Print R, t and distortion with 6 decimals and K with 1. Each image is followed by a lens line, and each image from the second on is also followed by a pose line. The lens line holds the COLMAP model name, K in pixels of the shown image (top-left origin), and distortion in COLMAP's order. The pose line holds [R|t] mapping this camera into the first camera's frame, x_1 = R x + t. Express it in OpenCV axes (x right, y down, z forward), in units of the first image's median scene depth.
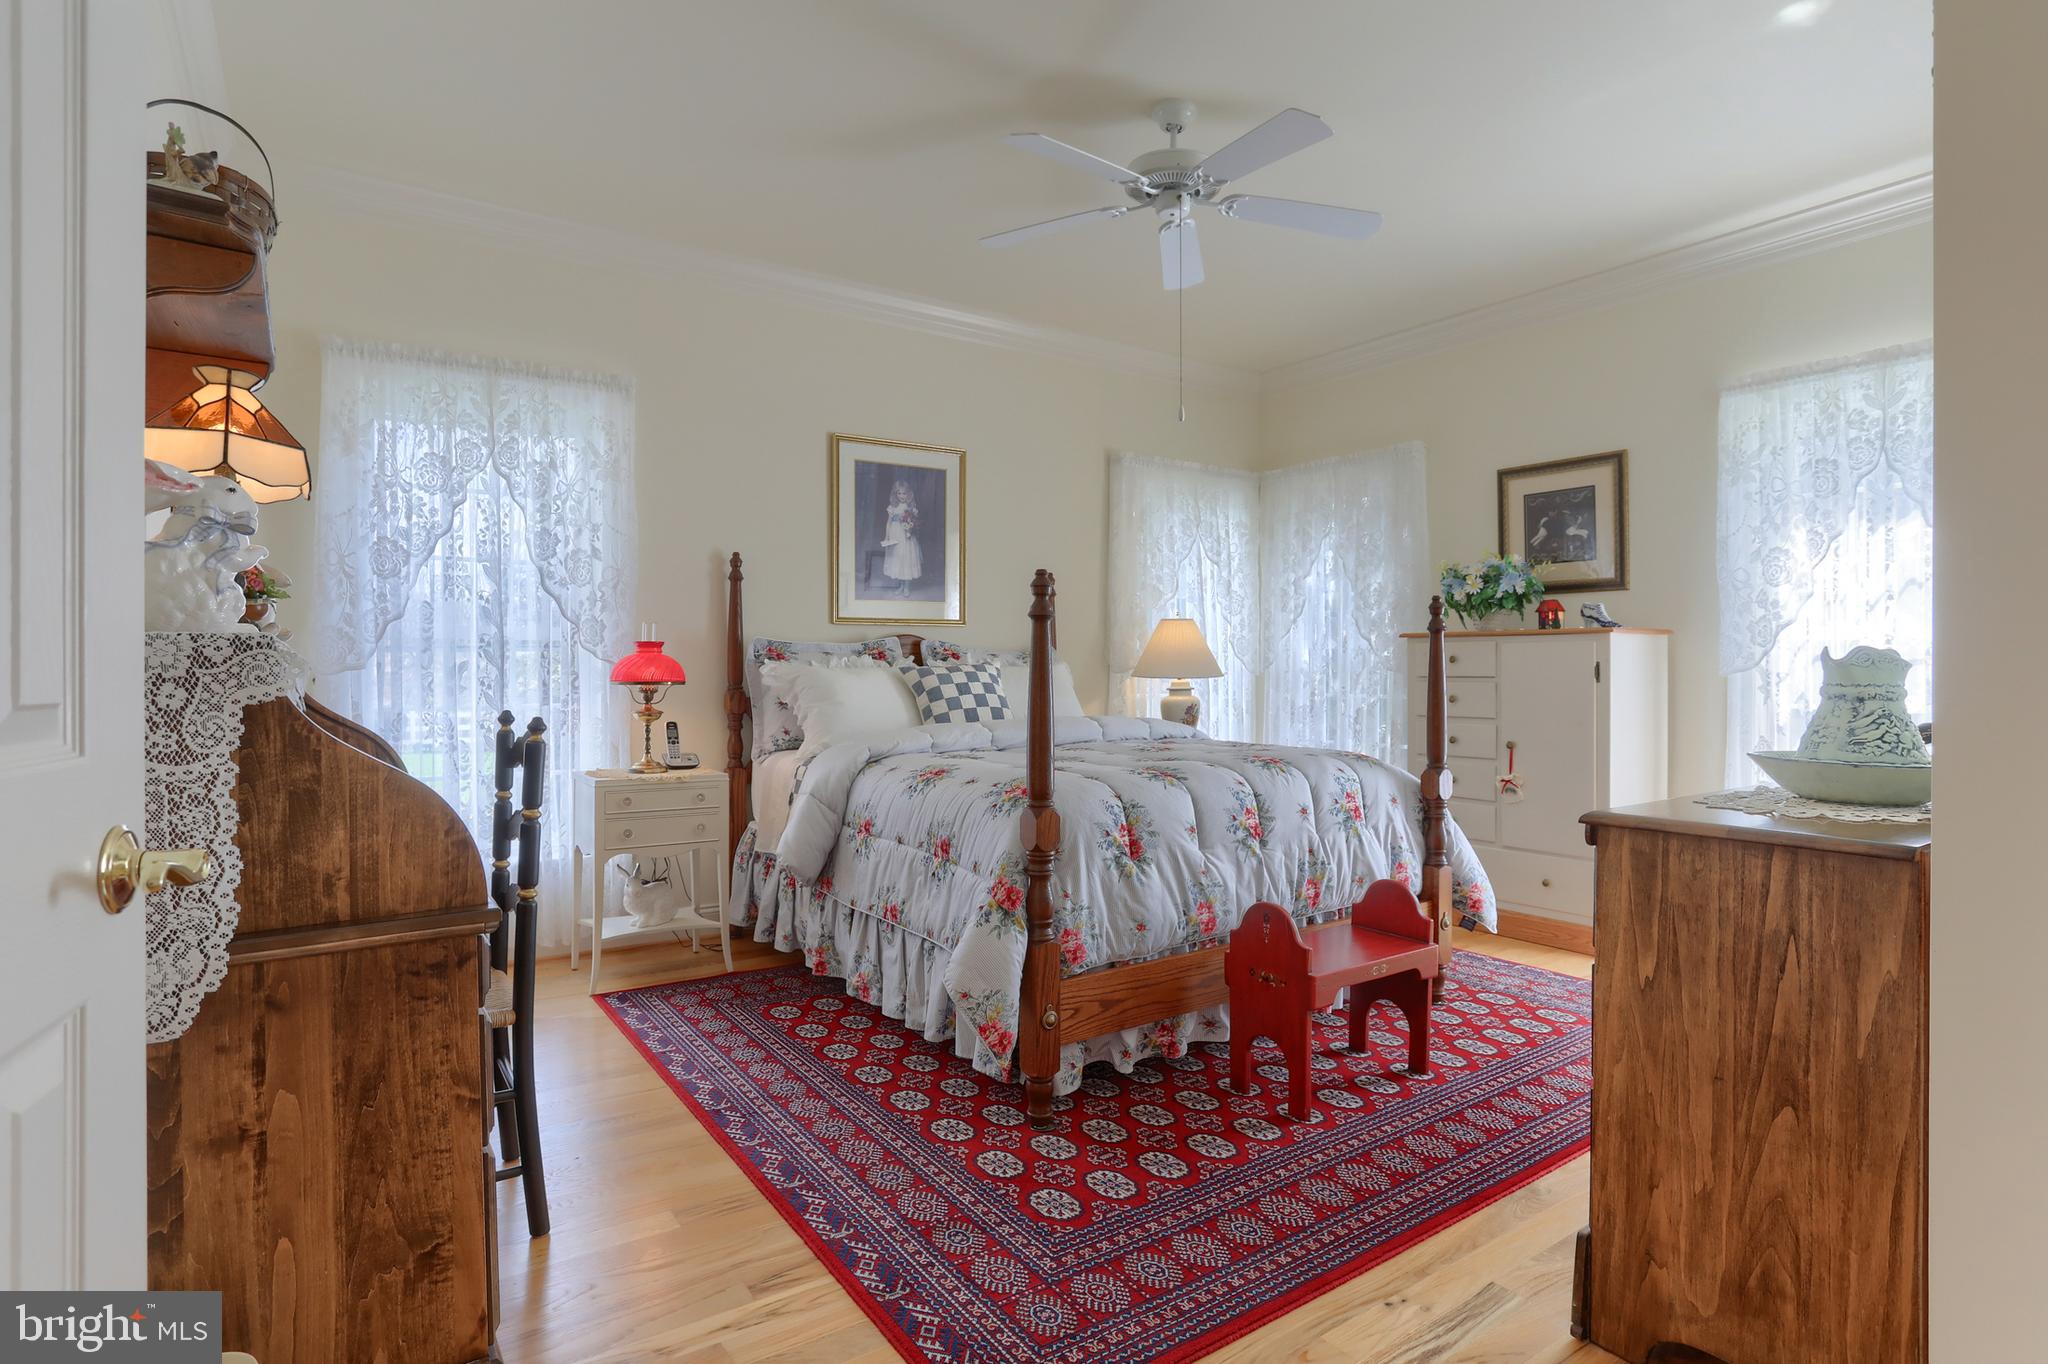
lens RADIAL K [[1060.9, 0, 1023.2], [0, 1060.9, 676.5], [0, 0, 1]] dist [-0.041798, 0.022004]
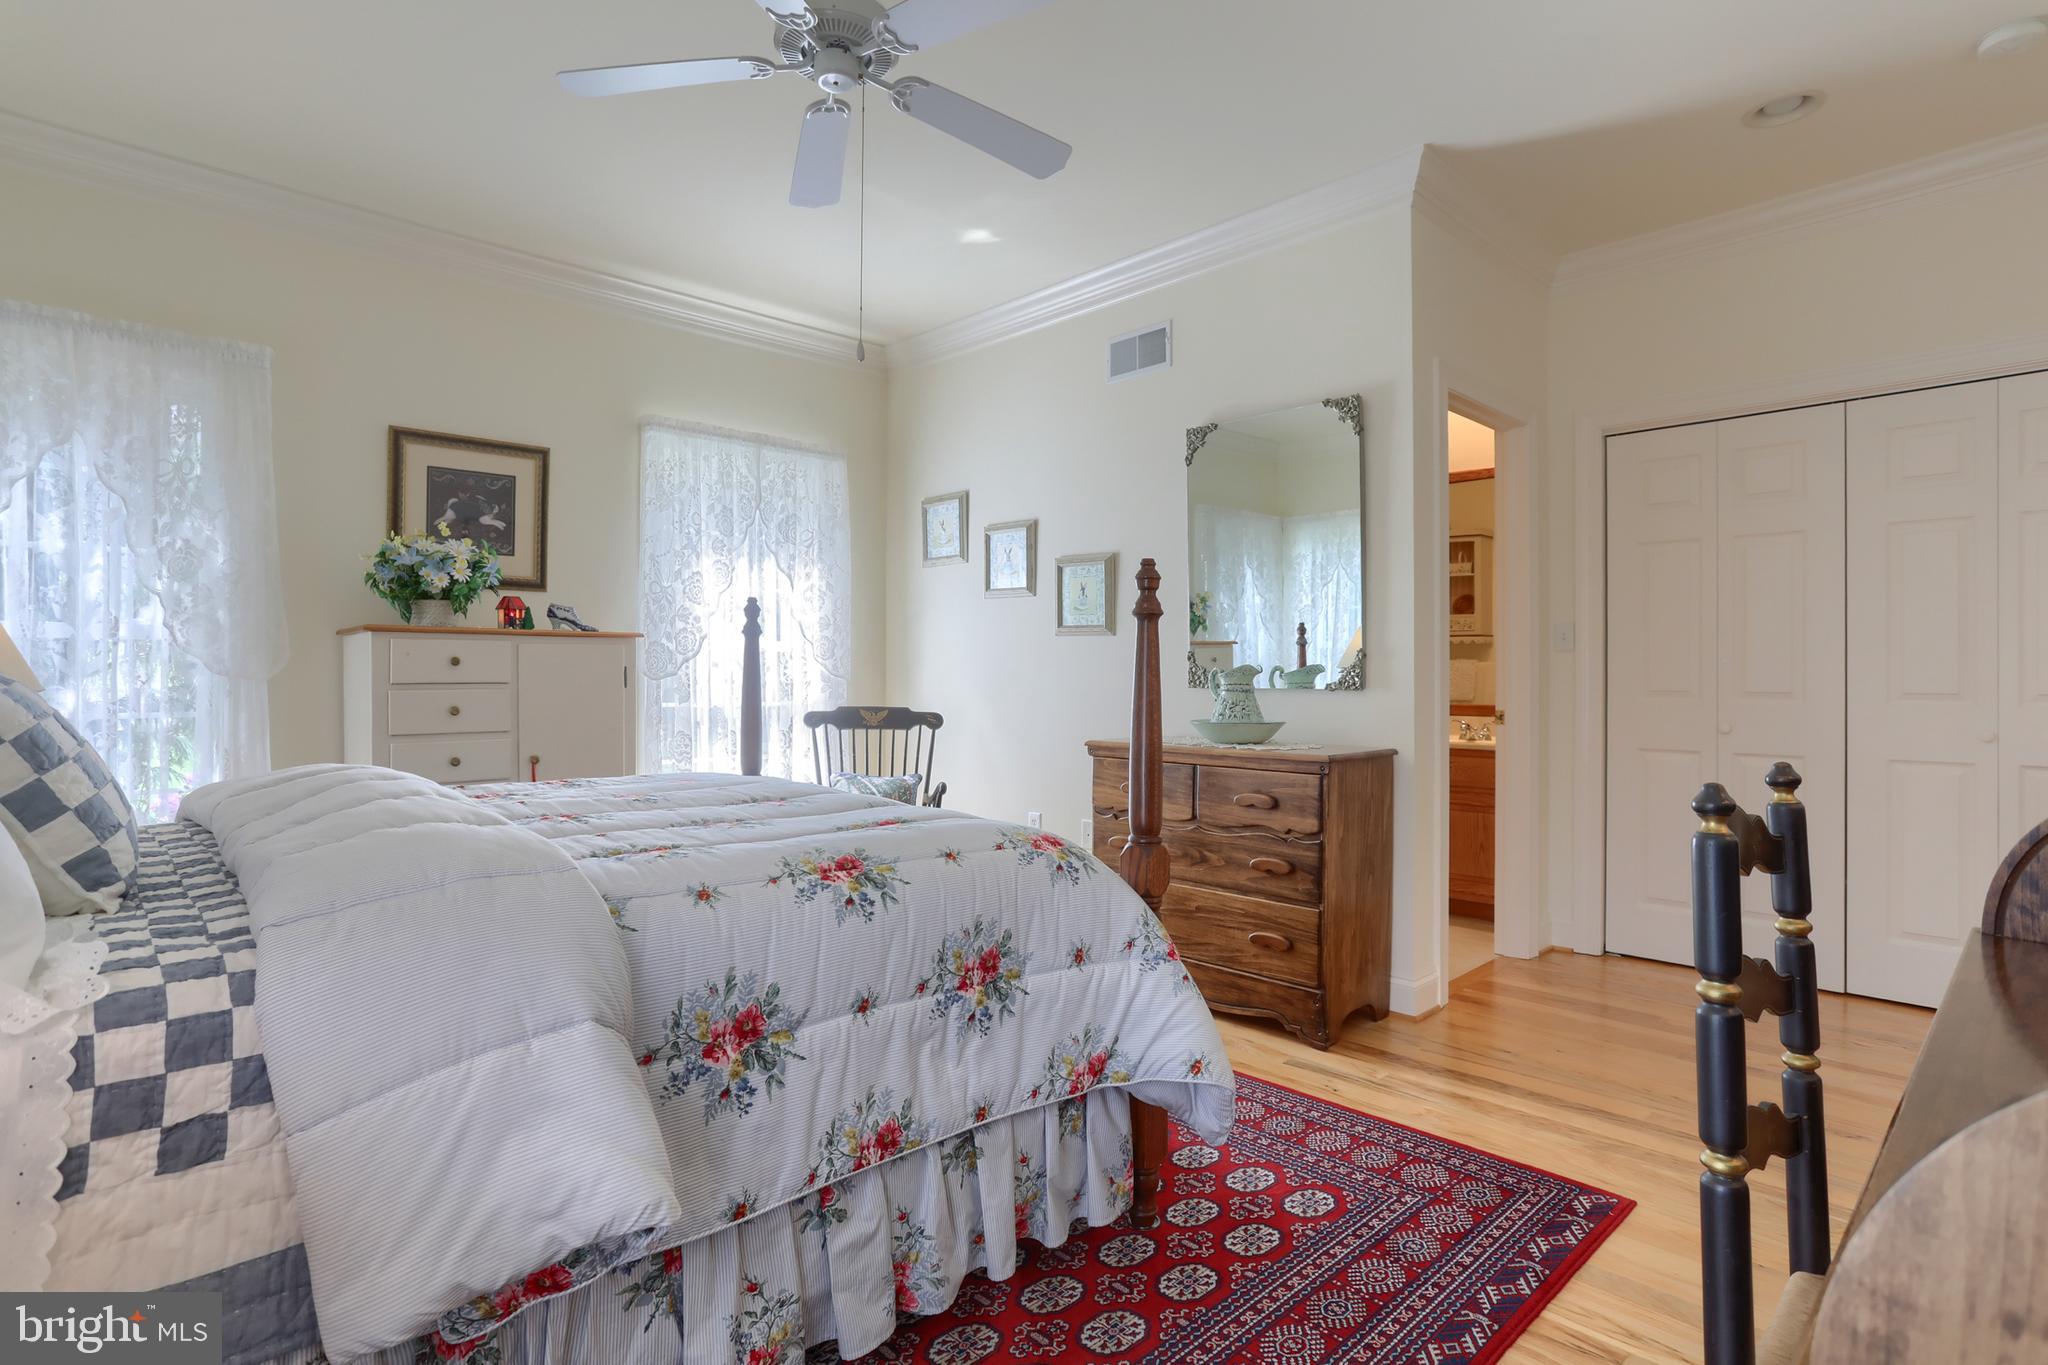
lens RADIAL K [[1060.5, 0, 1022.6], [0, 1060.5, 673.1], [0, 0, 1]] dist [-0.019390, 0.000309]
pose [[-0.174719, -0.003289, 0.984613, -0.535443], [0.005713, 0.999974, 0.004354, -0.010242], [-0.984602, 0.006386, -0.174696, 0.838610]]
